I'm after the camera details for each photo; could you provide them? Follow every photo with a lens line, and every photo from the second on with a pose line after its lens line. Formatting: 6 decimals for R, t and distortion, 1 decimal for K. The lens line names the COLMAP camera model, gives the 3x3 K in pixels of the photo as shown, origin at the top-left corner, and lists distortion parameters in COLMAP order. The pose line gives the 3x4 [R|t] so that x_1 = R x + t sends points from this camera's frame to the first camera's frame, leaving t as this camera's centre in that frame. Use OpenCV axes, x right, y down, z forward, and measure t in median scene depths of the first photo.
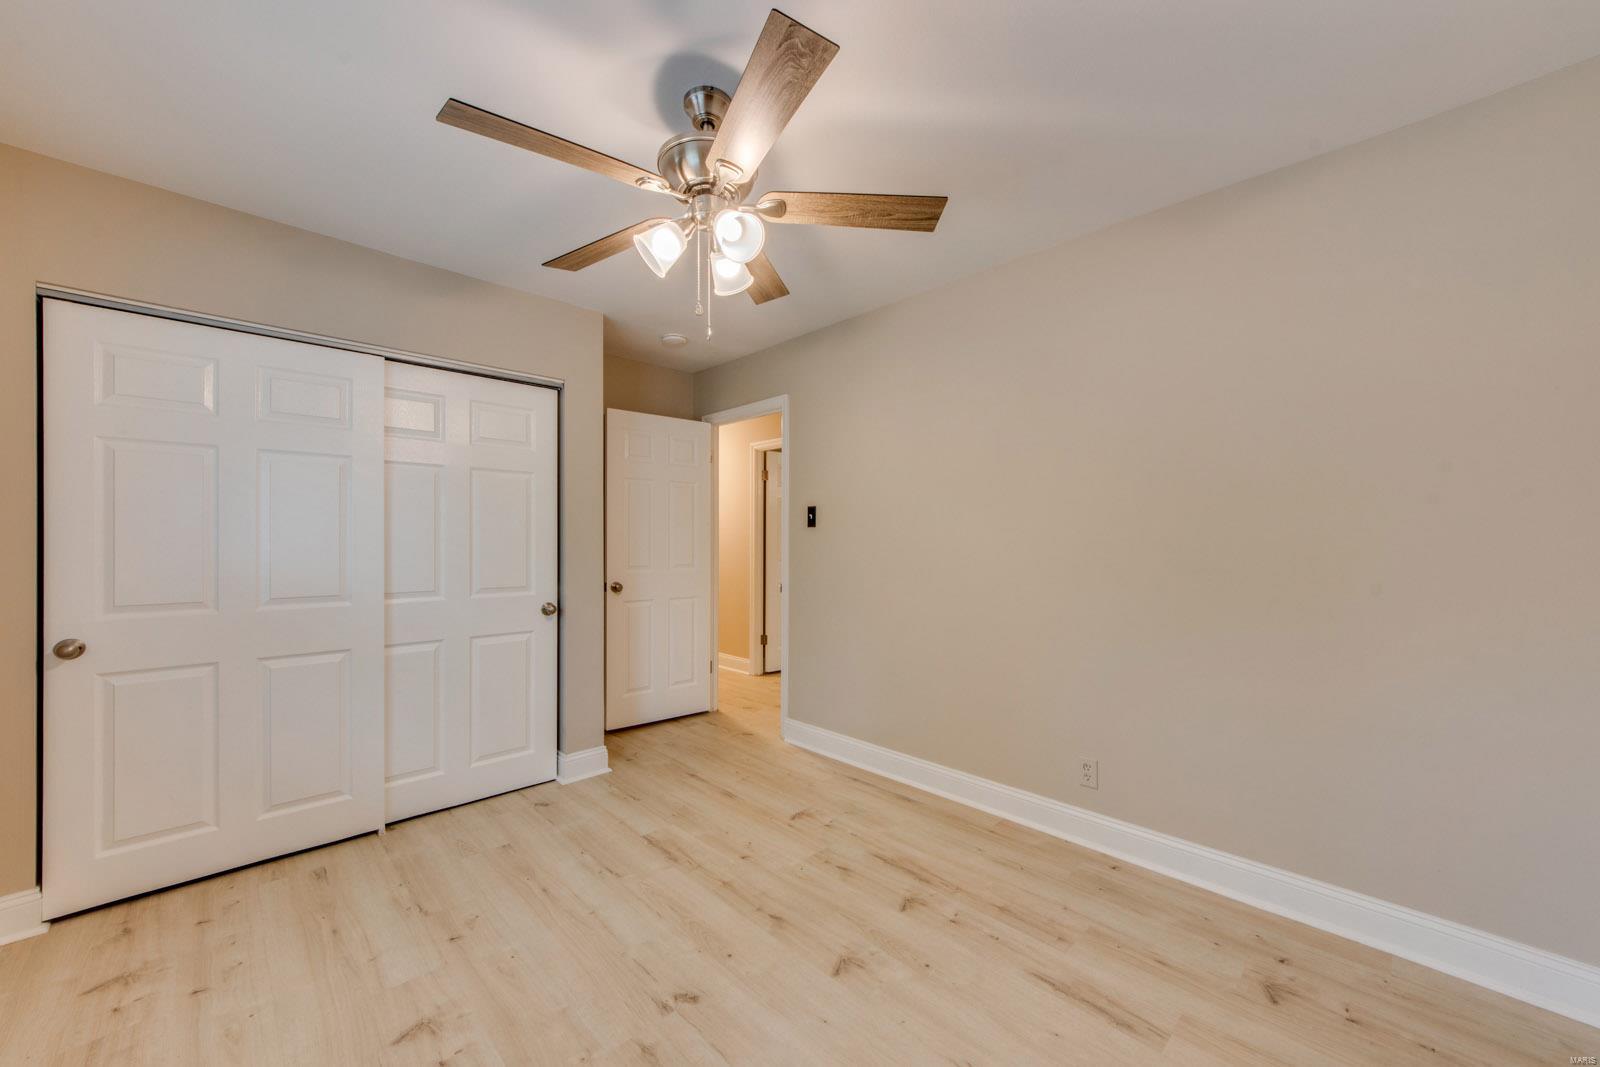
lens RADIAL K [[611.7, 0, 803.3], [0, 611.7, 537.4], [0, 0, 1]] dist [-0.002599, -0.000437]
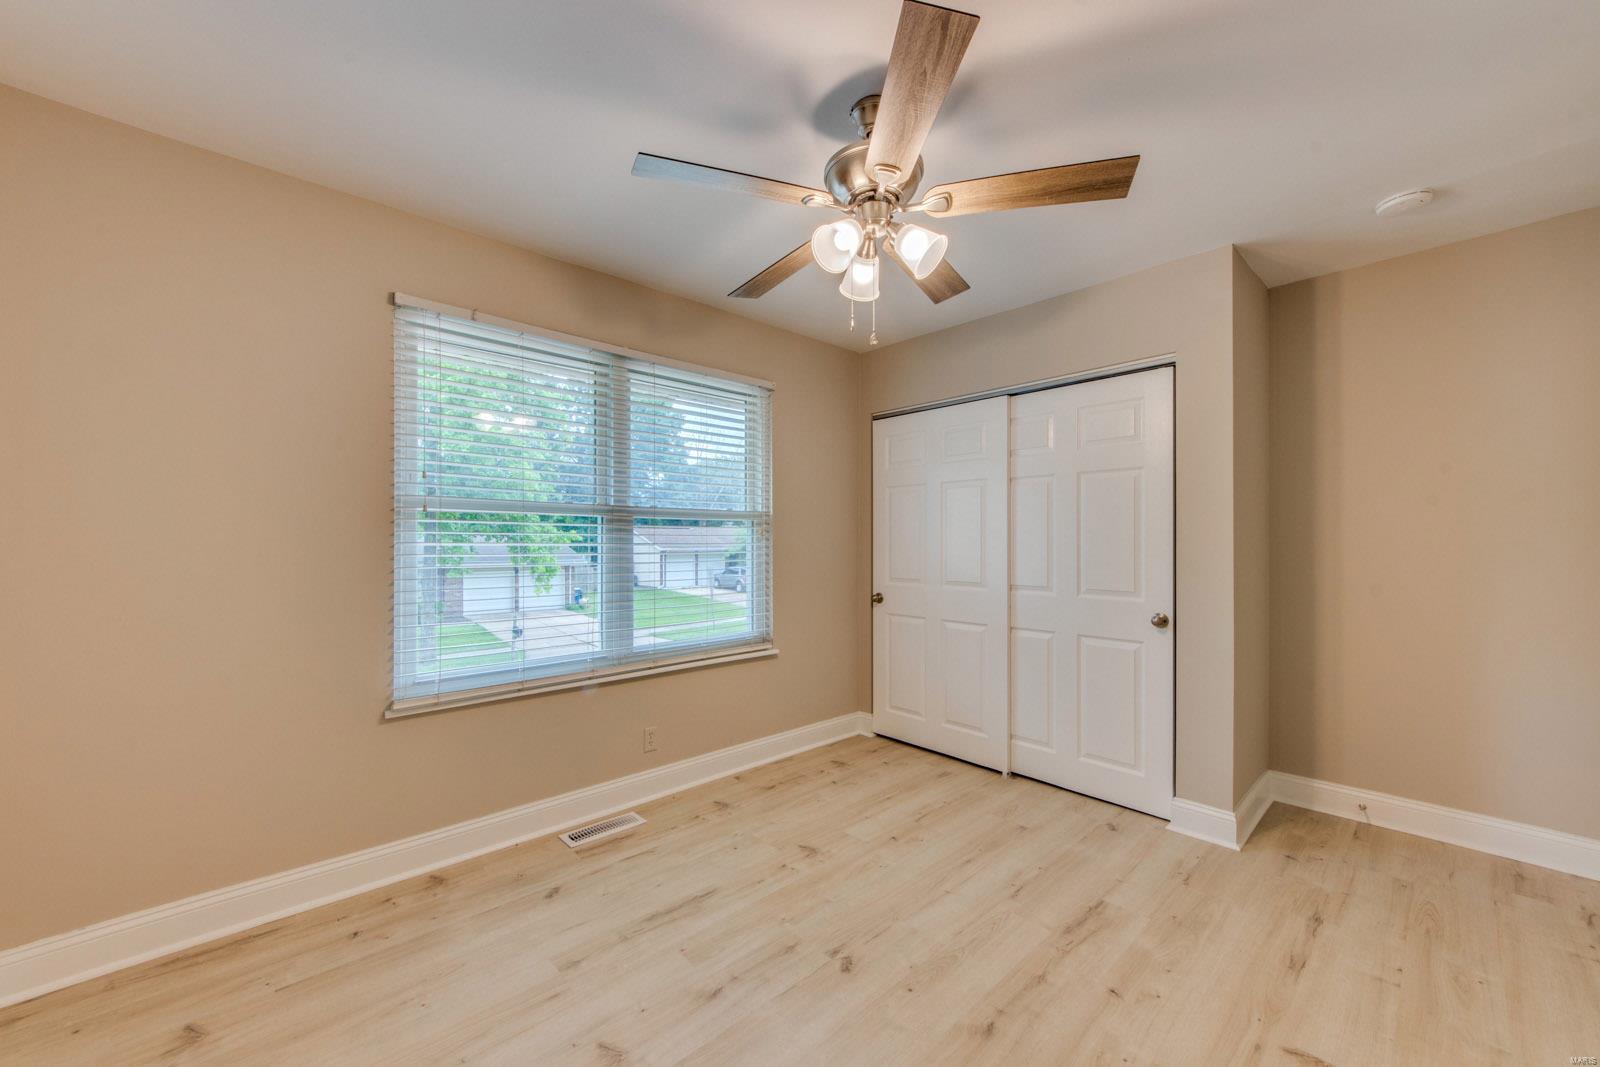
lens RADIAL K [[611.7, 0, 787.9], [0, 611.7, 537.7], [0, 0, 1]] dist [-0.002599, -0.000437]
pose [[-0.049201, -0.007809, -0.998758, 0.634828], [0.004666, 0.999957, -0.008049, 0.003334], [0.998778, -0.005057, -0.049163, 0.669411]]
